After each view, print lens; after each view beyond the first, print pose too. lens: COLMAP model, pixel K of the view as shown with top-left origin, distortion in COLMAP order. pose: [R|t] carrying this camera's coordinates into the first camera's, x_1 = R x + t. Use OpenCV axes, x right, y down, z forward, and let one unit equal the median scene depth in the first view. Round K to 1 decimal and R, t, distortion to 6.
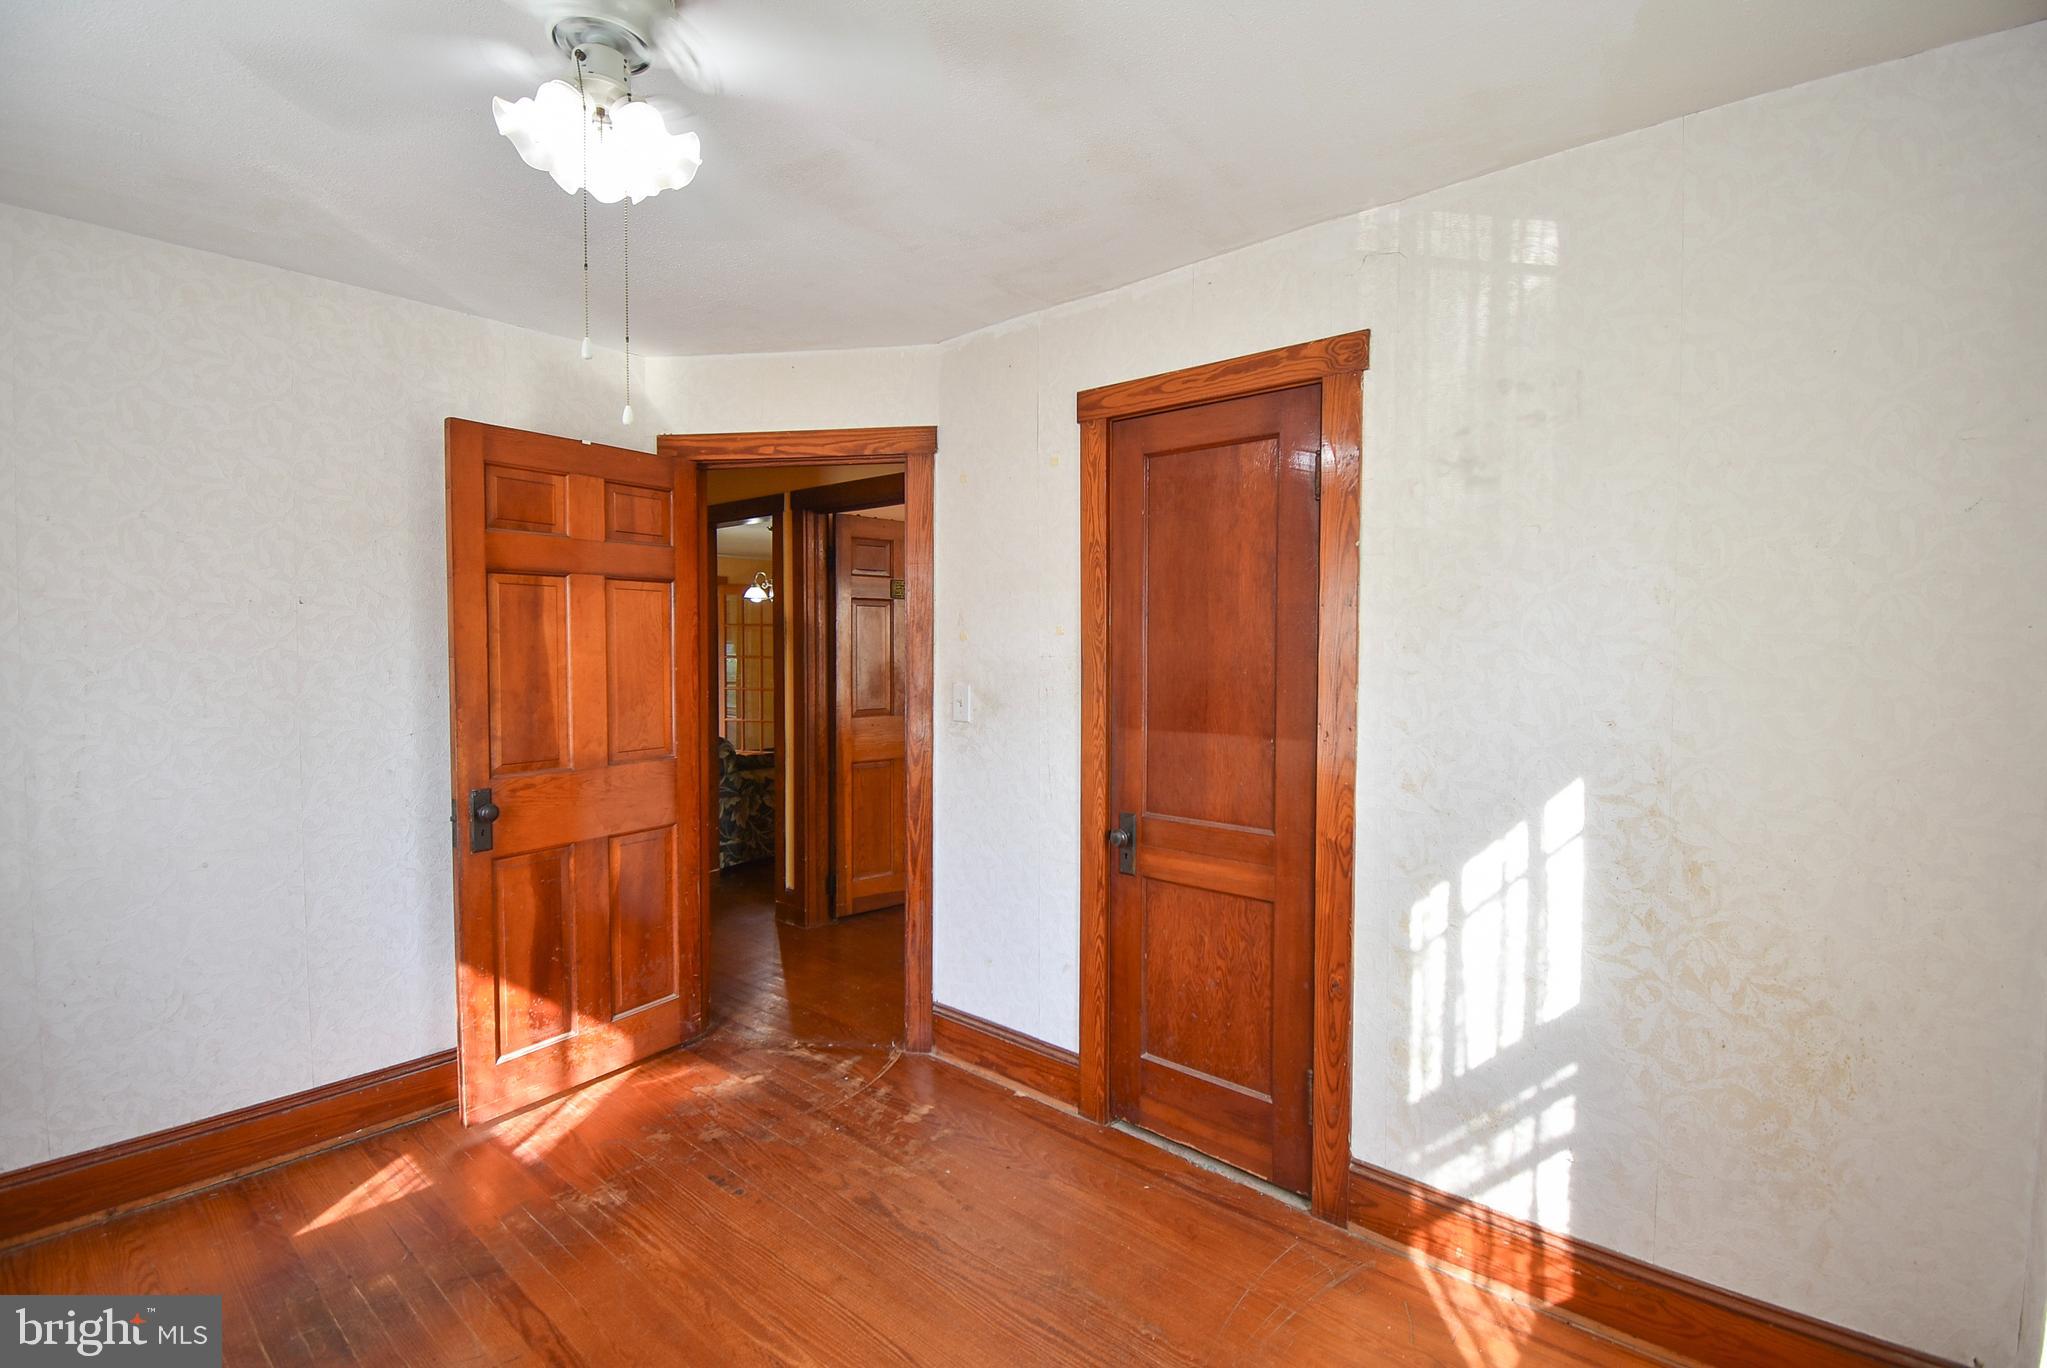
lens RADIAL K [[897.1, 0, 1034.5], [0, 897.1, 671.9], [0, 0, 1]] dist [0.015540, -0.025046]
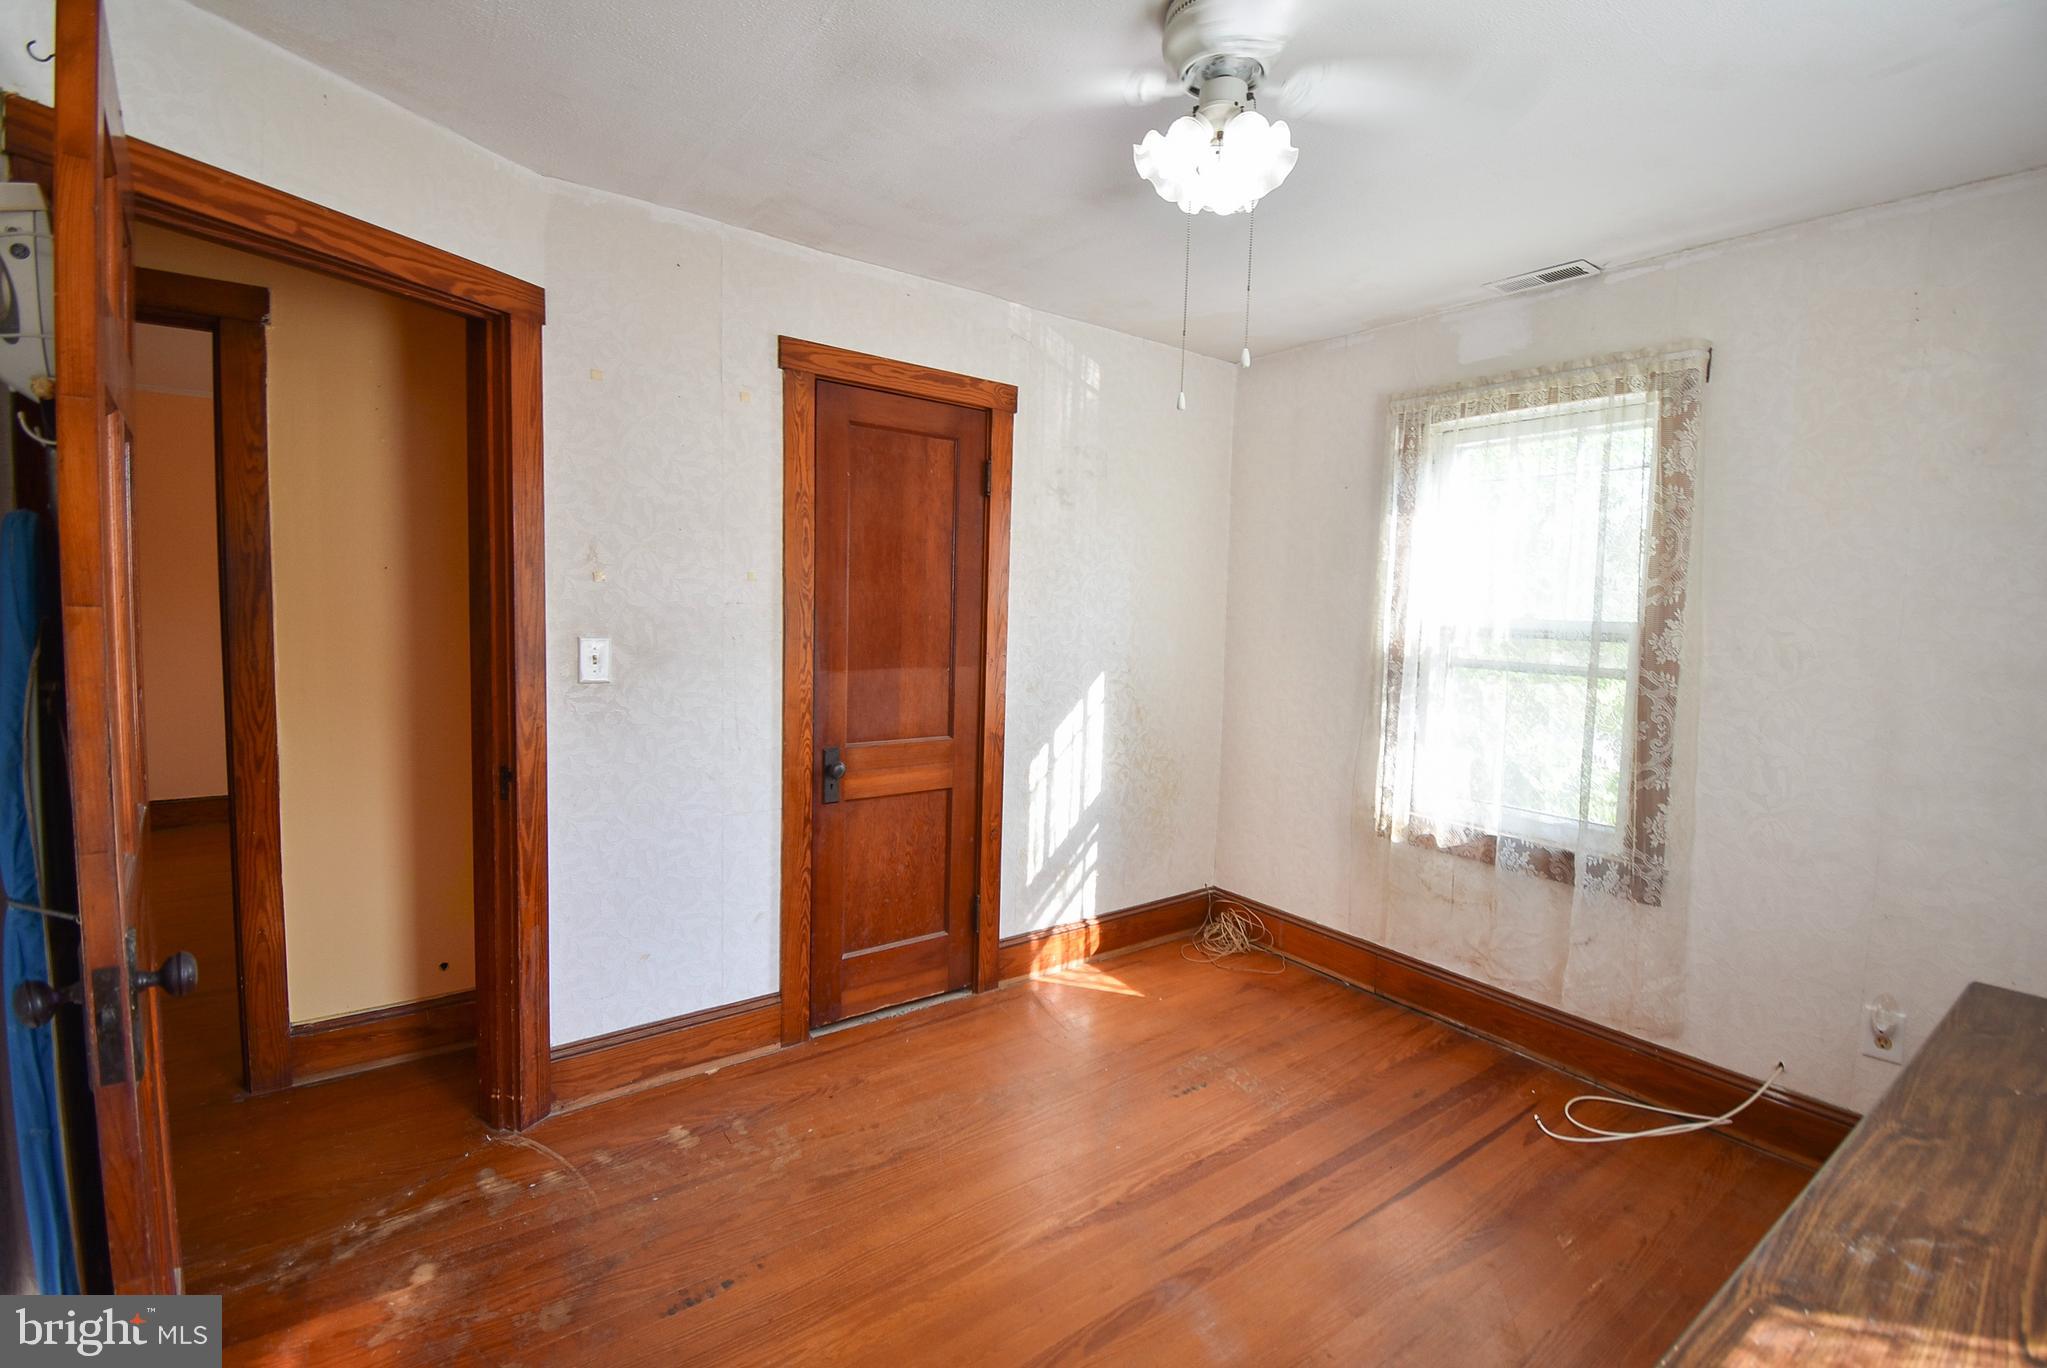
lens RADIAL K [[897.1, 0, 1034.5], [0, 897.1, 671.9], [0, 0, 1]] dist [0.015540, -0.025046]
pose [[0.227989, -0.070838, 0.971083, -1.048406], [0.000988, 0.997366, 0.072523, -0.016621], [-0.973663, -0.015575, 0.227459, 0.595837]]
